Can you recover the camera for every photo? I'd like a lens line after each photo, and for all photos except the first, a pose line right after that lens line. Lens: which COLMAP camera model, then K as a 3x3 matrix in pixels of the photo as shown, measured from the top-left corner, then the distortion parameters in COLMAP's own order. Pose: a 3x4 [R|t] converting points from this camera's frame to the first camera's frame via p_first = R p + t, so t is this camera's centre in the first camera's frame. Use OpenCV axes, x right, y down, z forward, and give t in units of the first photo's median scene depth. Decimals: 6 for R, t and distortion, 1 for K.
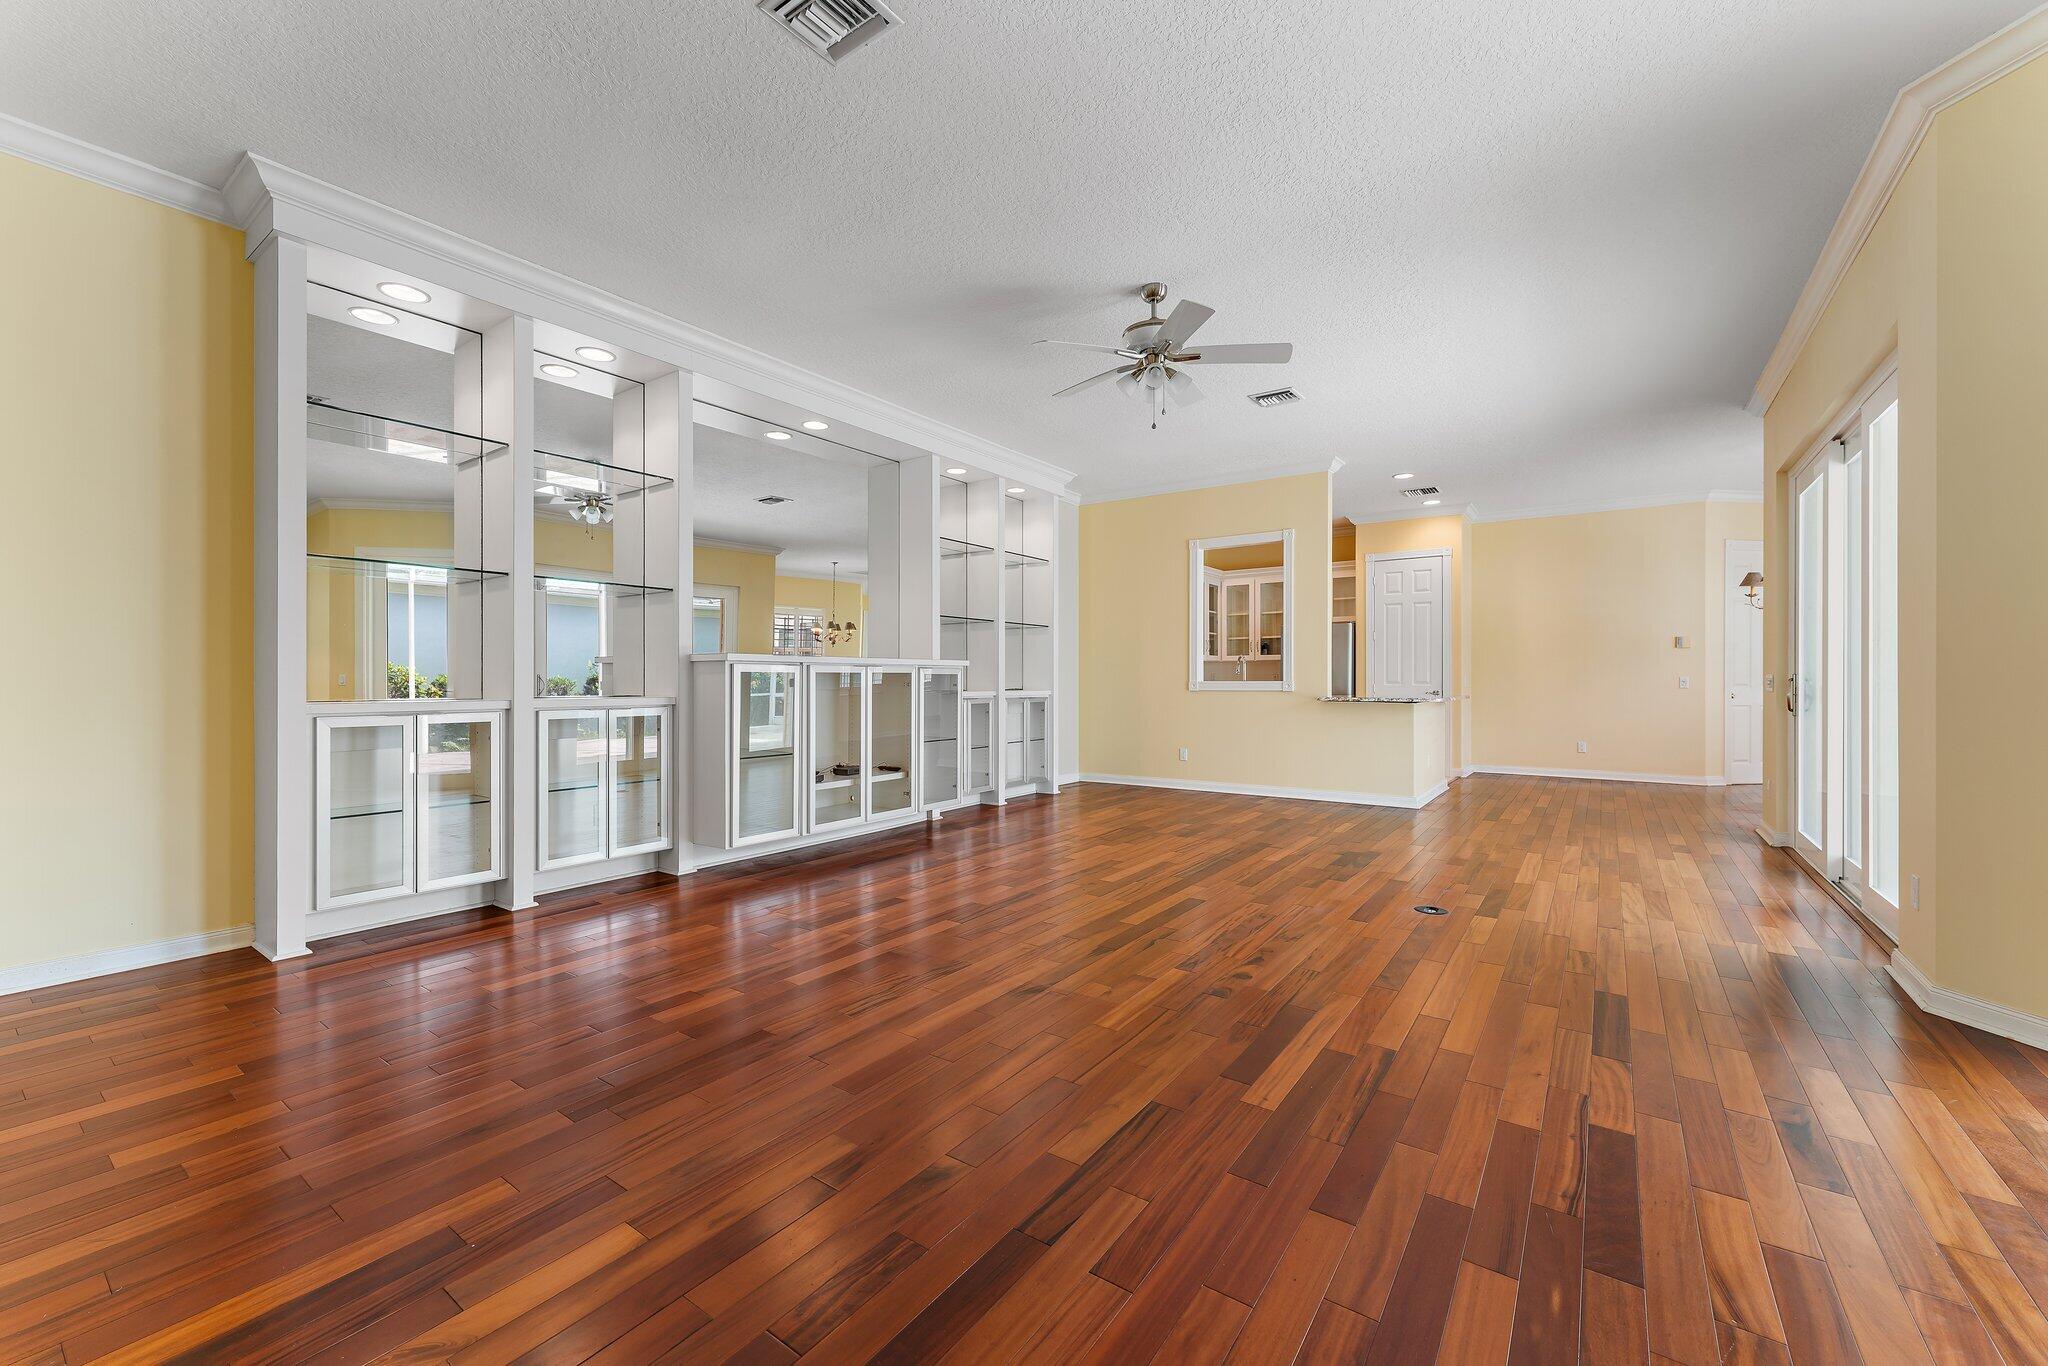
lens RADIAL K [[834.2, 0, 1022.7], [0, 834.2, 687.2], [0, 0, 1]] dist [0.000075, -0.000048]
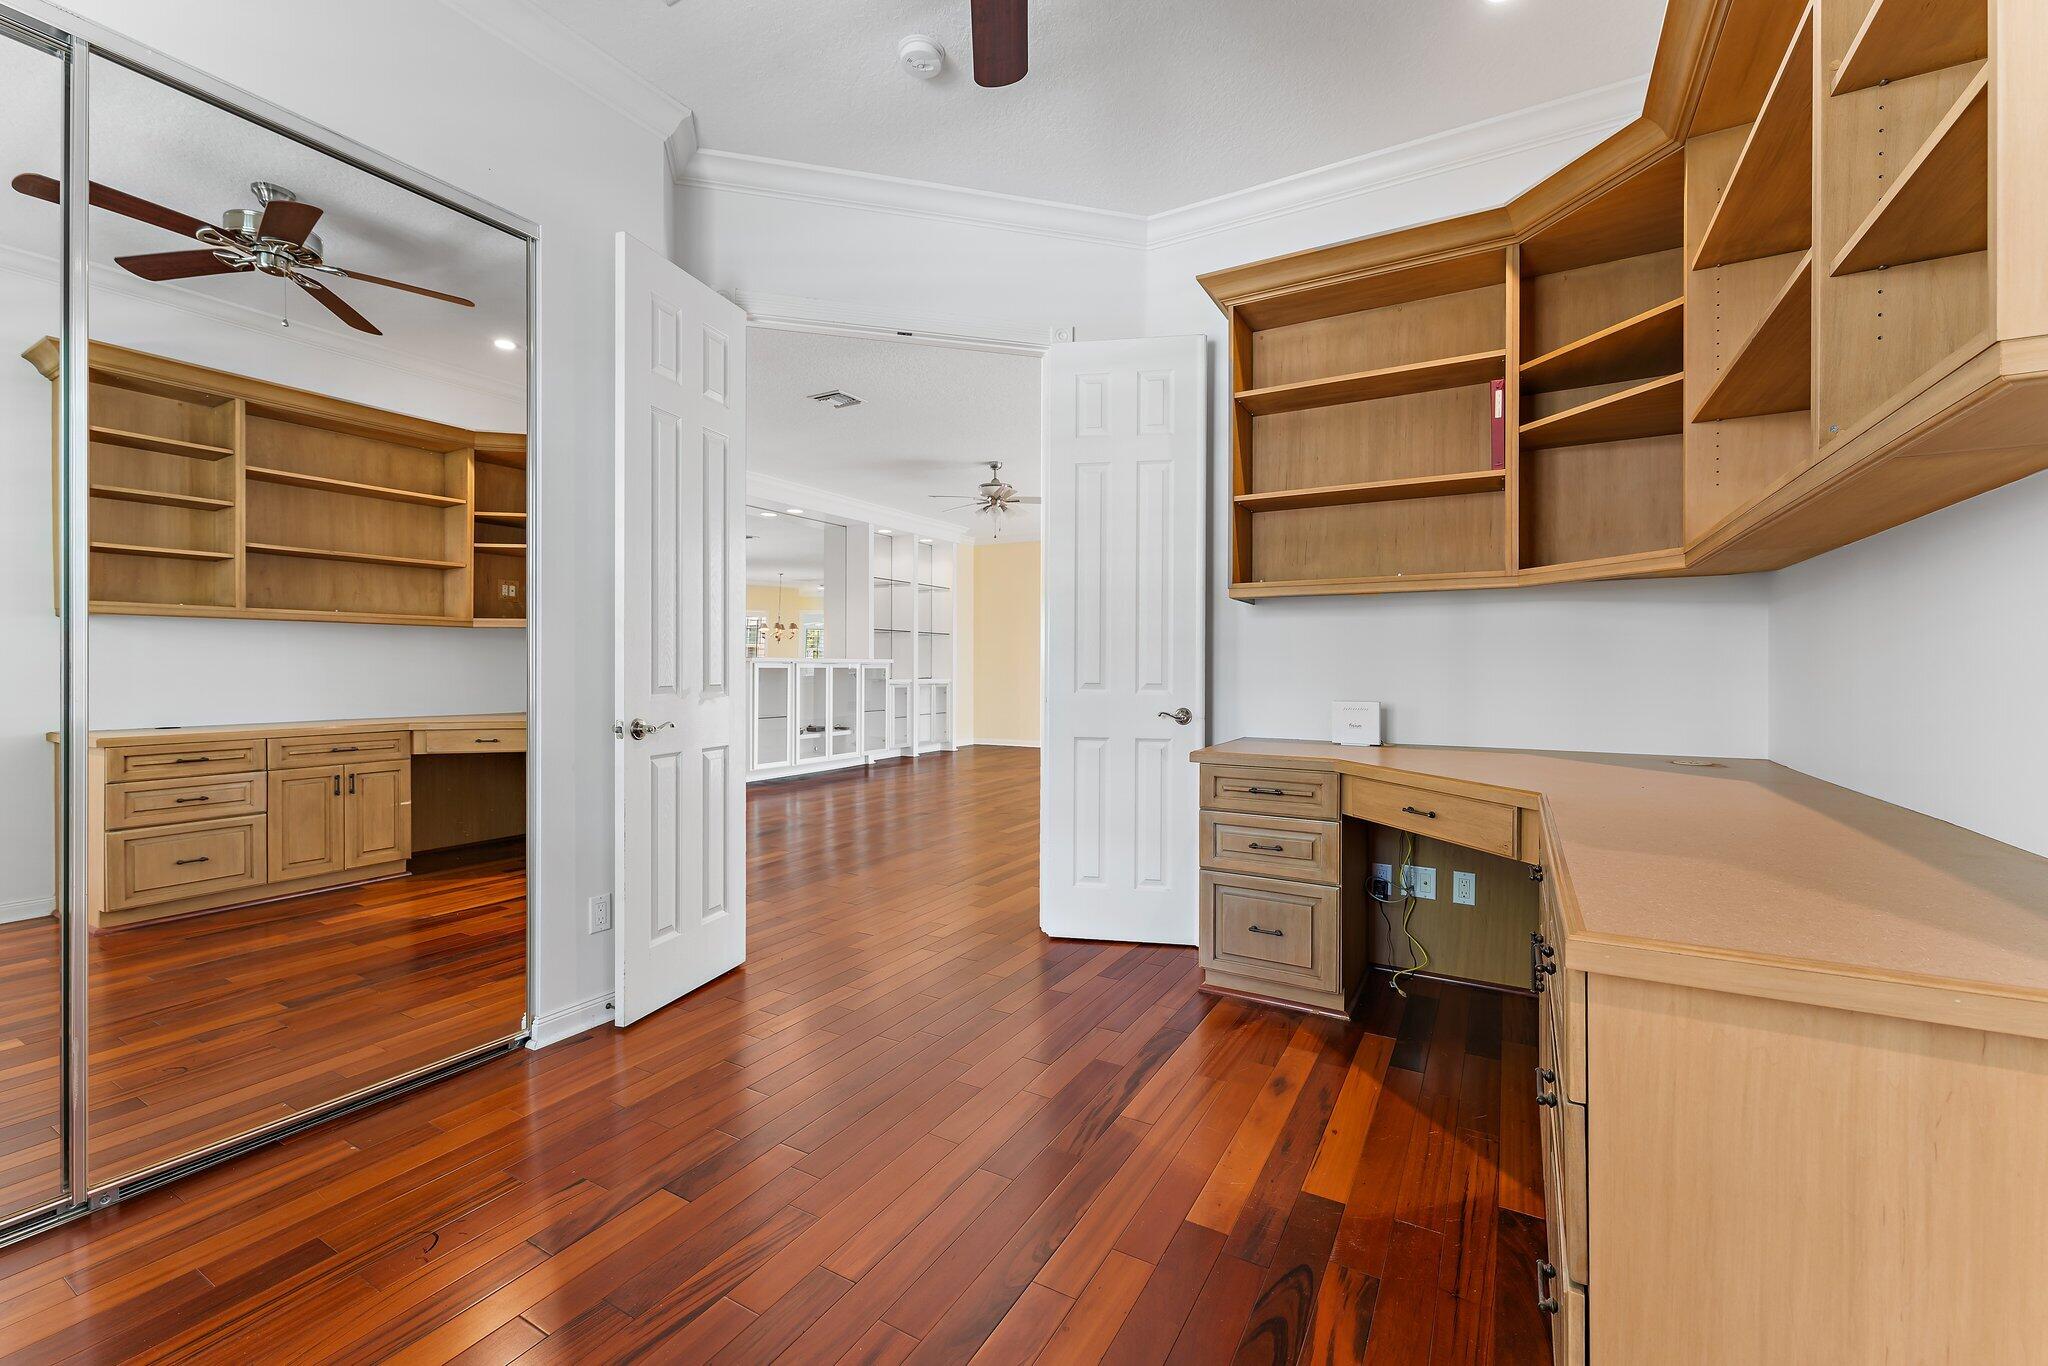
lens RADIAL K [[868.0, 0, 1065.1], [0, 868.0, 668.6], [0, 0, 1]] dist [0.000127, -0.000104]
pose [[0.990929, 0.001960, 0.134373, 0.032260], [-0.000829, 0.999964, -0.008476, -0.001418], [-0.134385, 0.008288, 0.990895, -0.585511]]
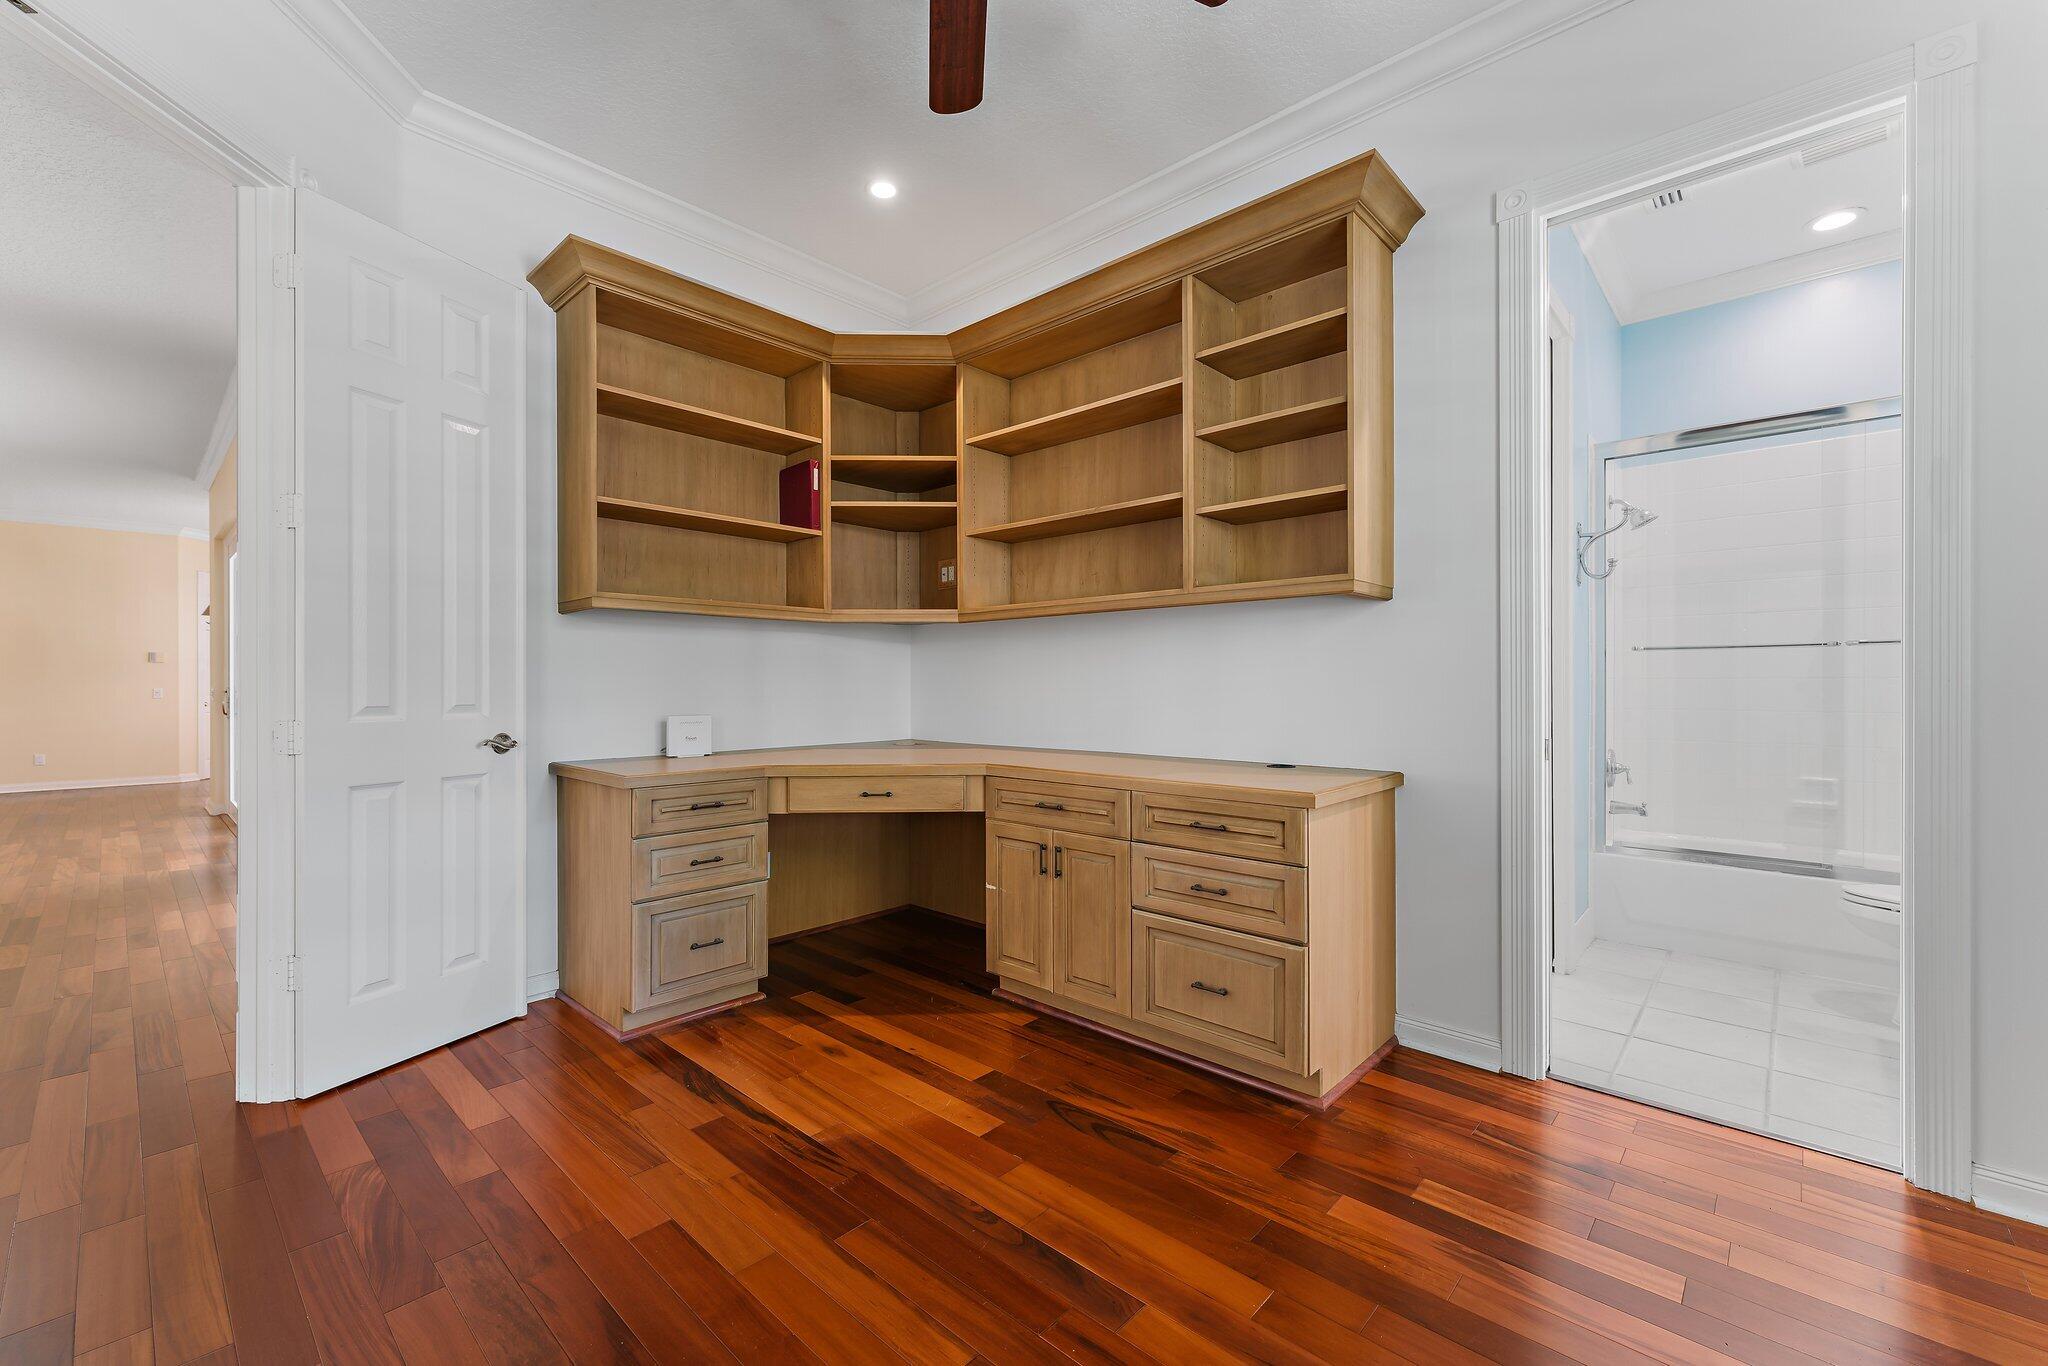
lens RADIAL K [[802.3, 0, 1015.6], [0, 802.3, 685.7], [0, 0, 1]] dist [0.000709, 0.000071]
pose [[0.114553, -0.001255, 0.993416, -0.201090], [0.012048, 0.999927, -0.000126, -0.002639], [-0.993344, 0.011983, 0.114559, -0.365574]]
